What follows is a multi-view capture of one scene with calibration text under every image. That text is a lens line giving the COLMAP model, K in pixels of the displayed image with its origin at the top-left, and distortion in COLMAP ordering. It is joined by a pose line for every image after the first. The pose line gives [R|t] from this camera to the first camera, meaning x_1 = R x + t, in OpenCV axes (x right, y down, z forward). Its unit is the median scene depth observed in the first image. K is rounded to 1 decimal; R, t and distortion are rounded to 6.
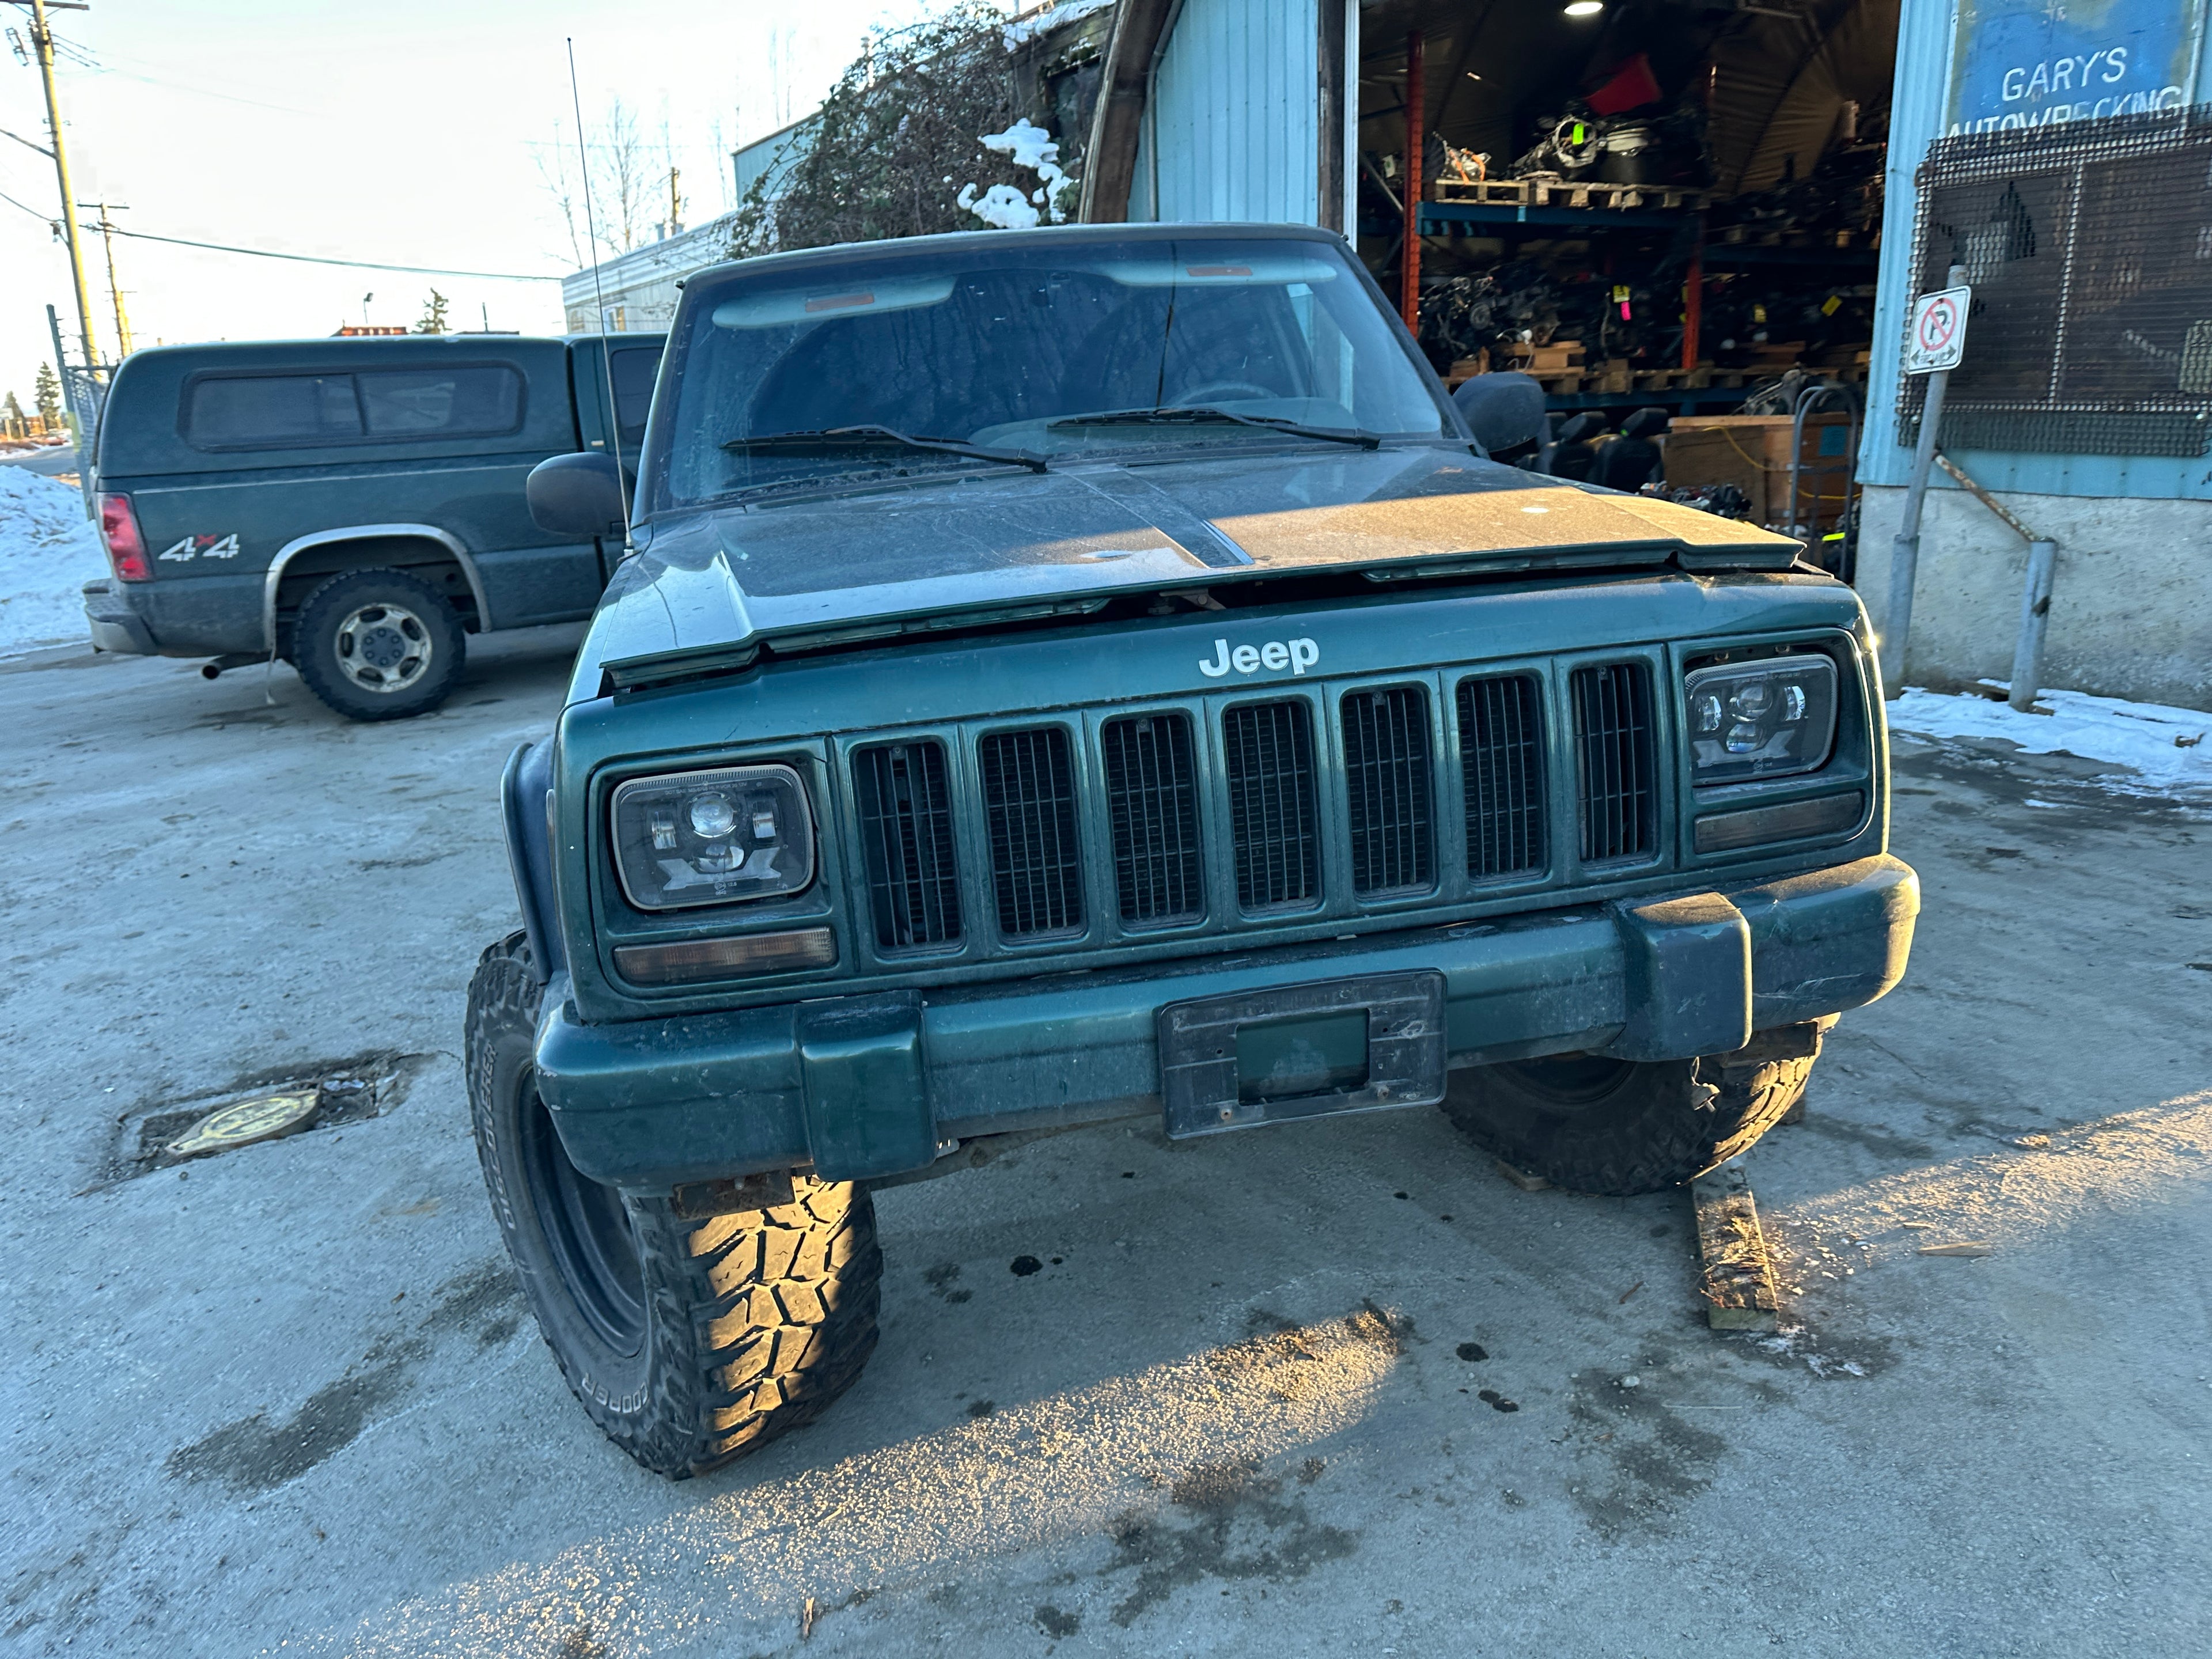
lens RADIAL K [[1567.8, 0, 1103.2], [0, 1567.8, 823.7], [0, 0, 1]] dist [0.008153, -0.006581]
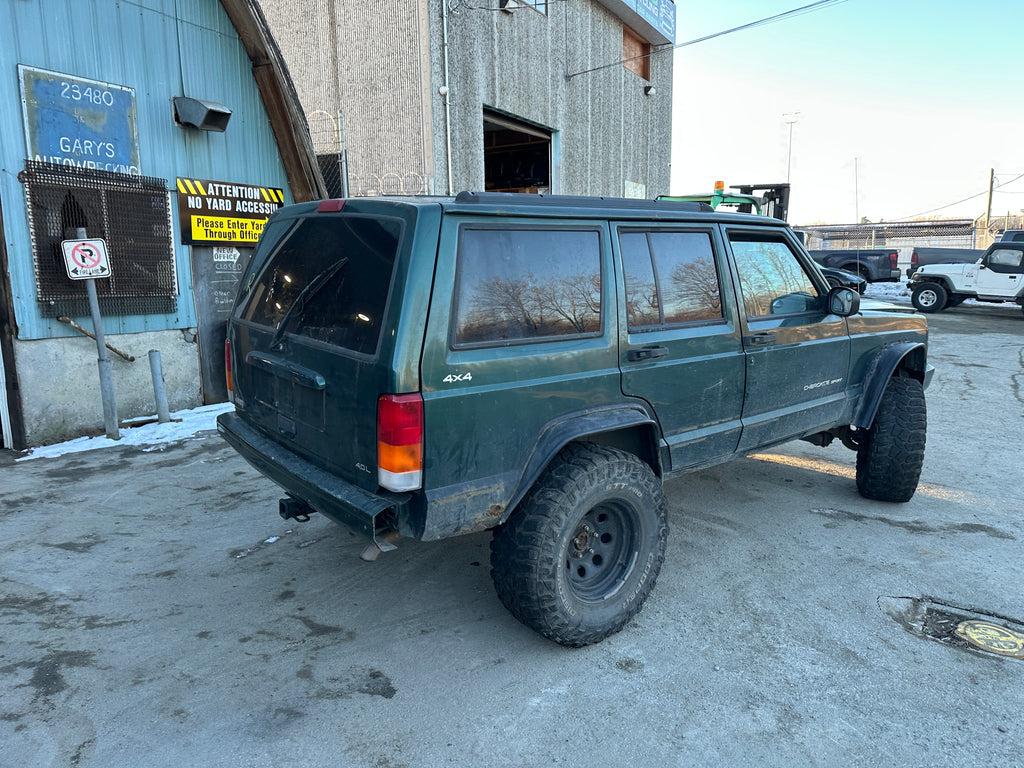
lens RADIAL K [[720.9, 0, 516.0], [0, 720.9, 390.3], [0, 0, 1]] dist [0.029365, -0.035036]
pose [[-0.494009, -0.108676, 0.862638, -1.331733], [0.251669, 0.931811, 0.261515, -0.621184], [-0.832237, 0.346290, -0.432973, 2.387142]]
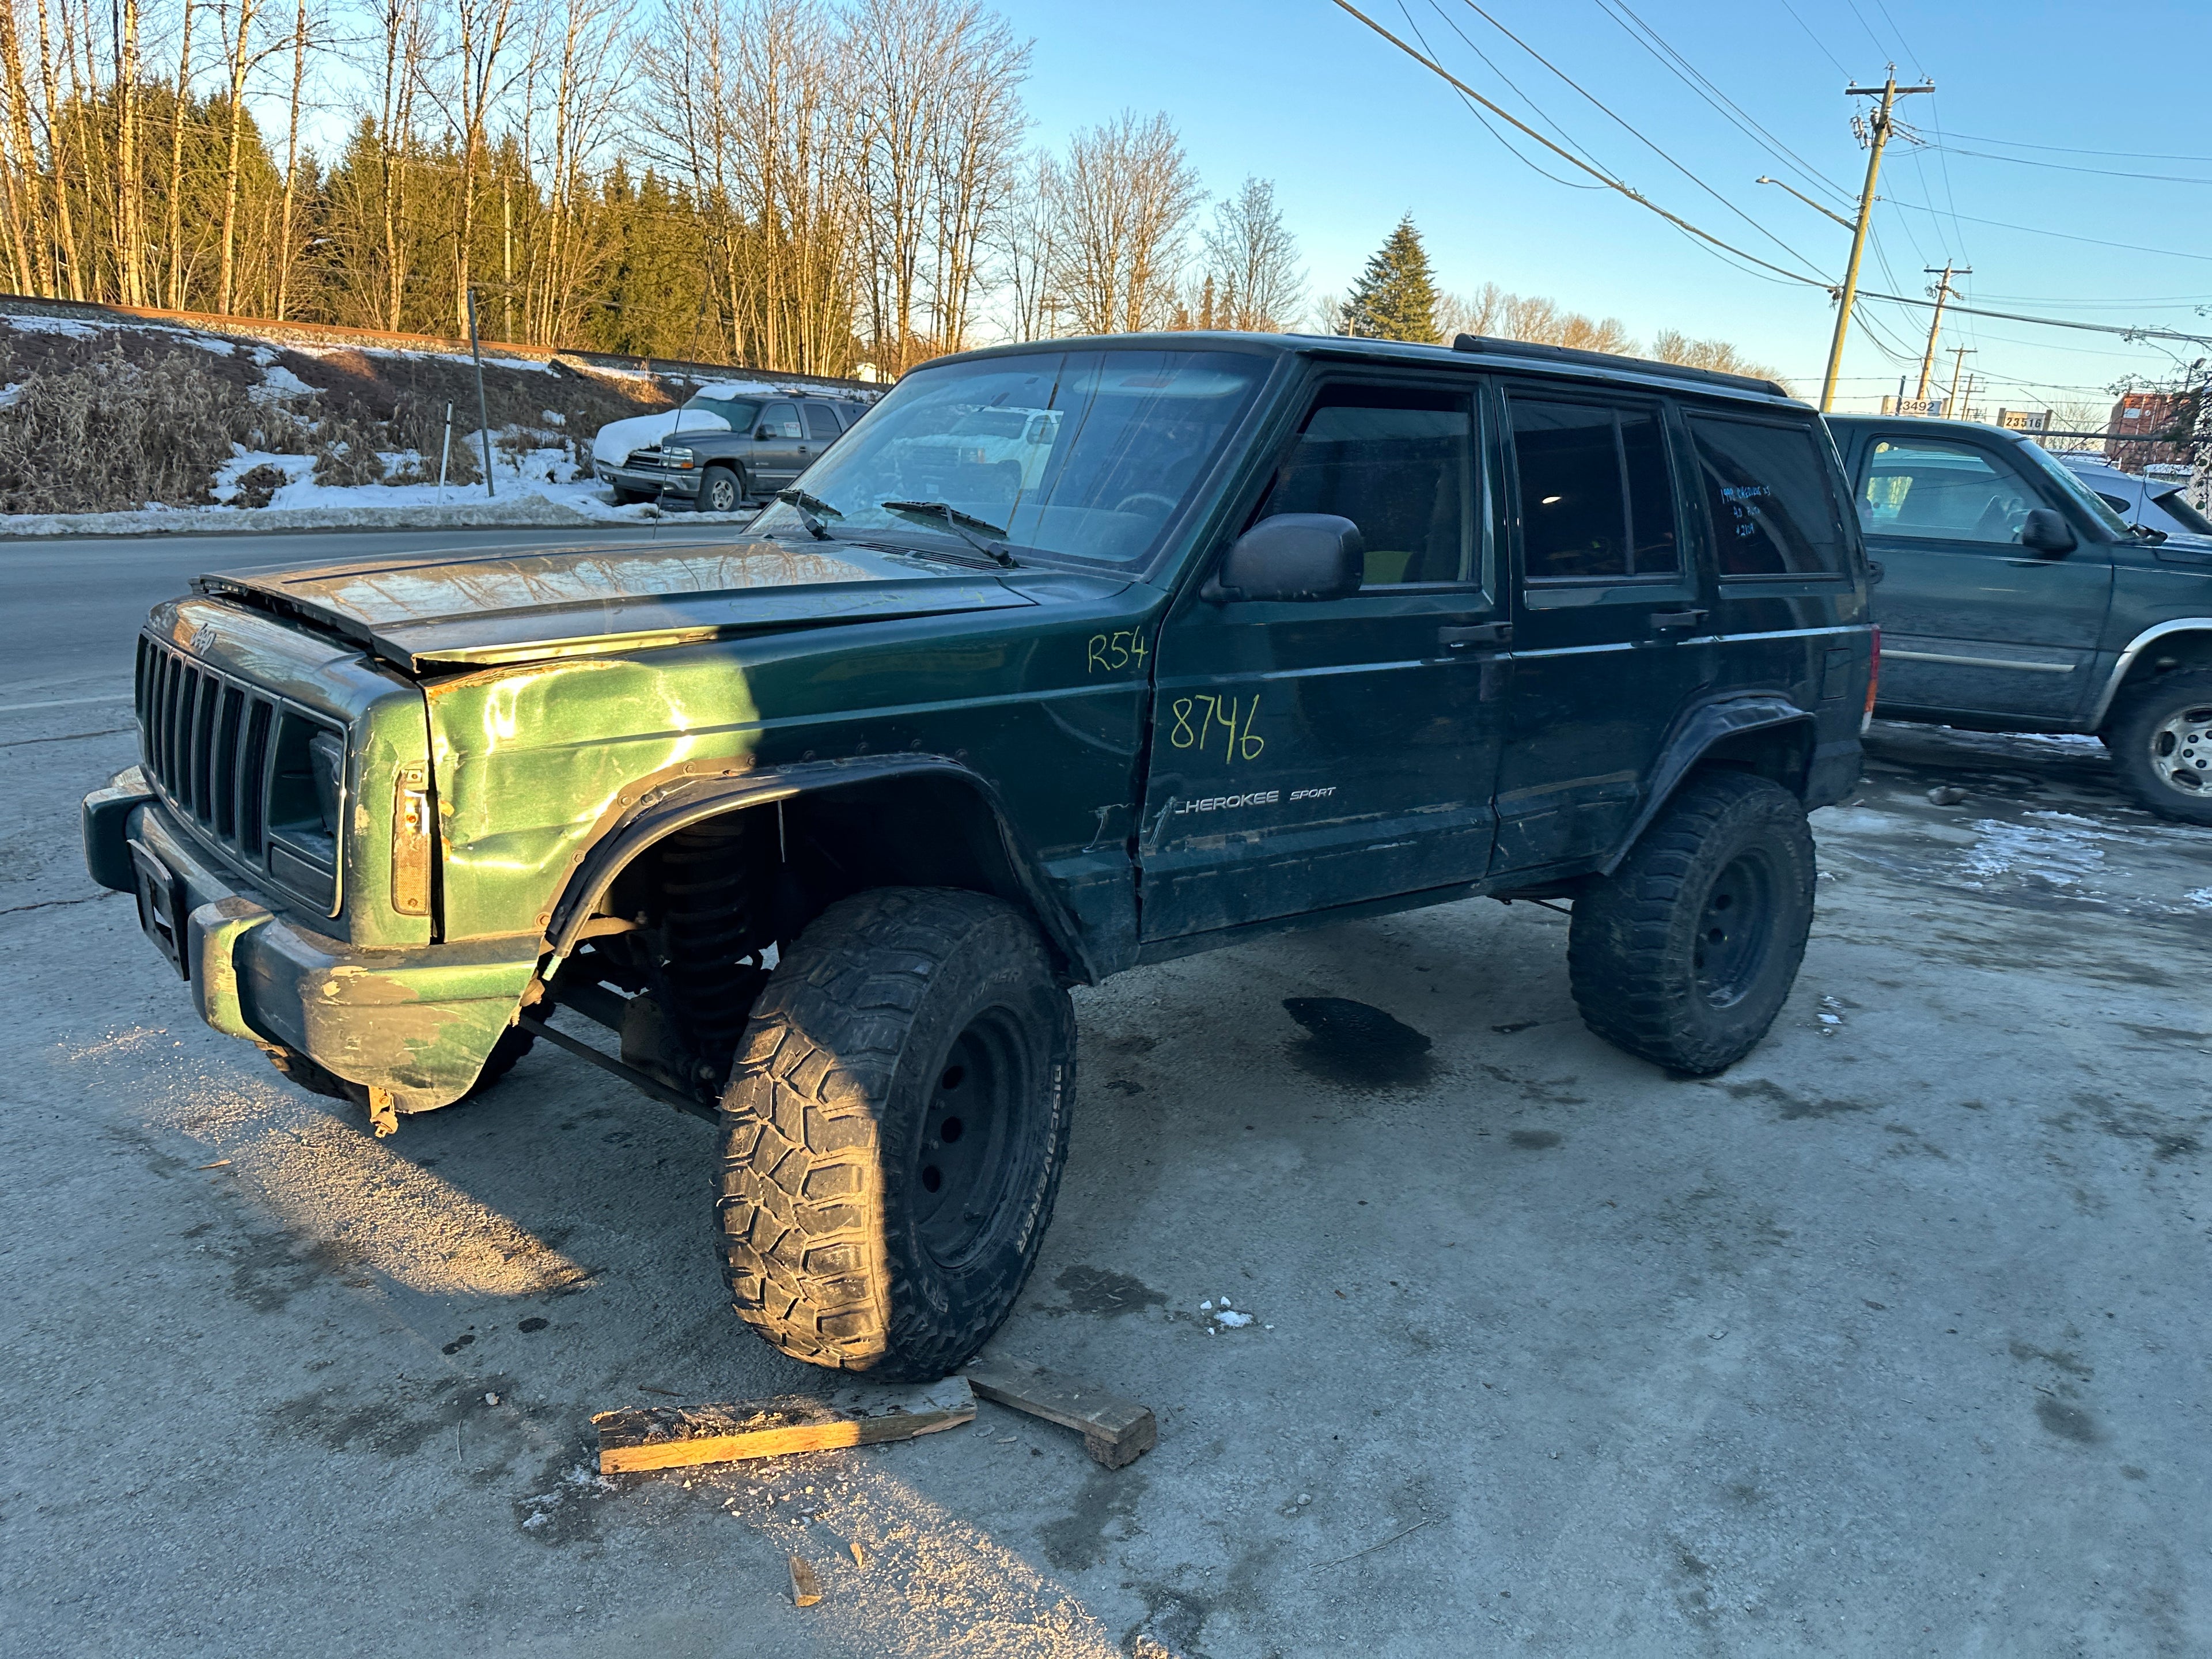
lens RADIAL K [[1541.1, 0, 1098.9], [0, 1541.1, 825.5], [0, 0, 1]] dist [0.029942, -0.038512]
pose [[0.500241, 0.275477, -0.820897, 1.150006], [-0.299408, 0.944593, 0.134533, -0.253906], [0.812474, 0.178484, 0.555004, 0.587938]]
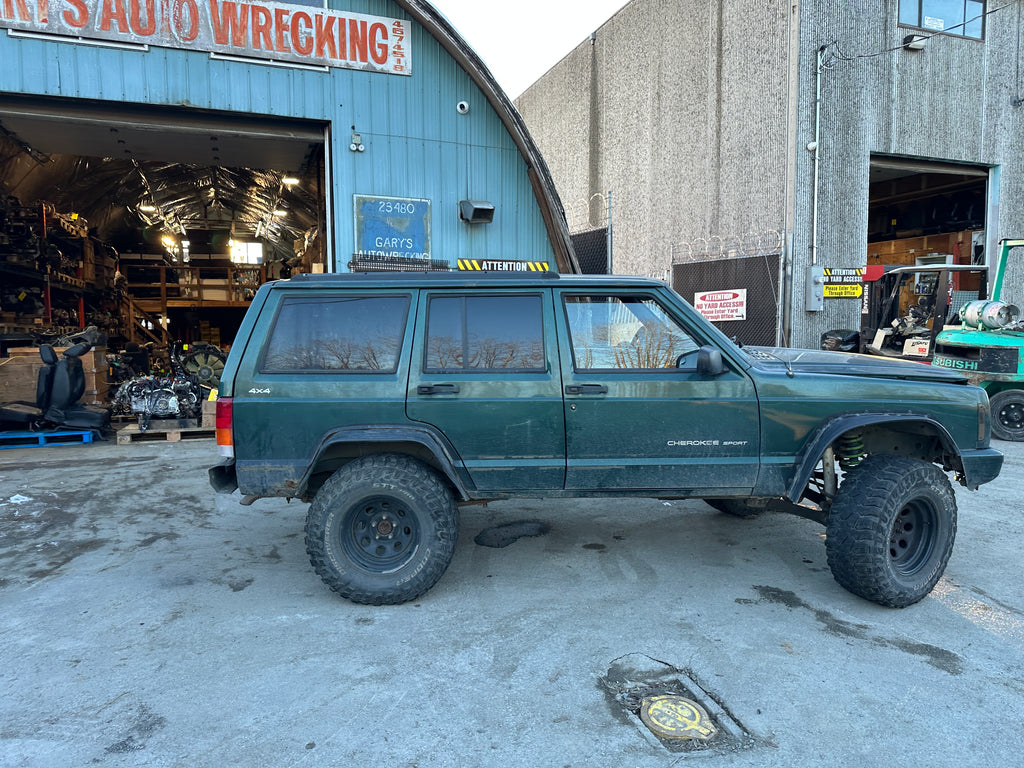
lens RADIAL K [[720.3, 0, 516.1], [0, 720.3, 383.8], [0, 0, 1]] dist [0.032565, -0.038902]
pose [[0.172230, -0.046157, 0.983975, -1.851437], [0.252681, 0.967549, 0.001158, -0.296116], [-0.952097, 0.248432, 0.178304, 1.277113]]
